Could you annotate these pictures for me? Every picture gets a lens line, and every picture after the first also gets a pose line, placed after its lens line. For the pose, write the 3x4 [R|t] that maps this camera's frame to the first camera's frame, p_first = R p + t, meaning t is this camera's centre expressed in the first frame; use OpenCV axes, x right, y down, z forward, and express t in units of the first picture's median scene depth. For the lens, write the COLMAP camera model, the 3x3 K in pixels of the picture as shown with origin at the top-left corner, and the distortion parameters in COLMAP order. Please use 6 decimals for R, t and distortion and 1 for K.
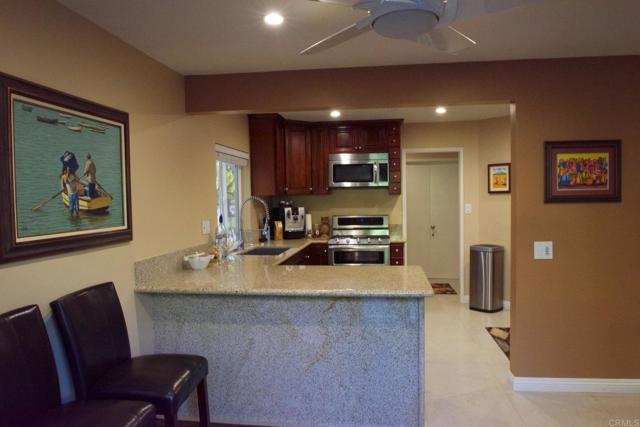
lens RADIAL K [[445.2, 0, 320.0], [0, 445.2, 213.5], [0, 0, 1]] dist [-0.003956, -0.001175]
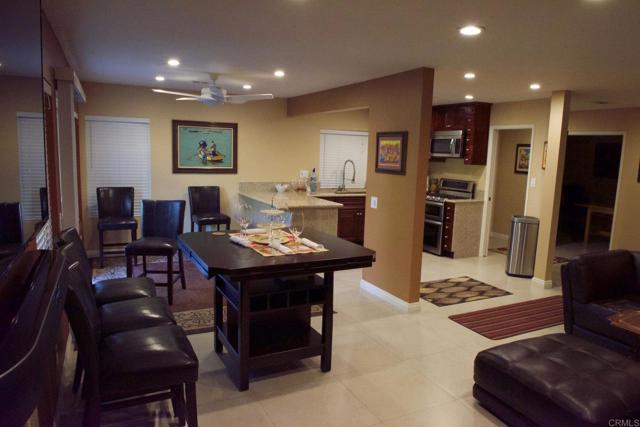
lens RADIAL K [[445.2, 0, 320.0], [0, 445.2, 213.5], [0, 0, 1]] dist [-0.003956, -0.001175]
pose [[0.549097, 0.149650, -0.822251, 1.724099], [-0.074028, 0.988680, 0.130504, -0.070674], [0.832473, -0.010790, 0.553960, -0.026254]]
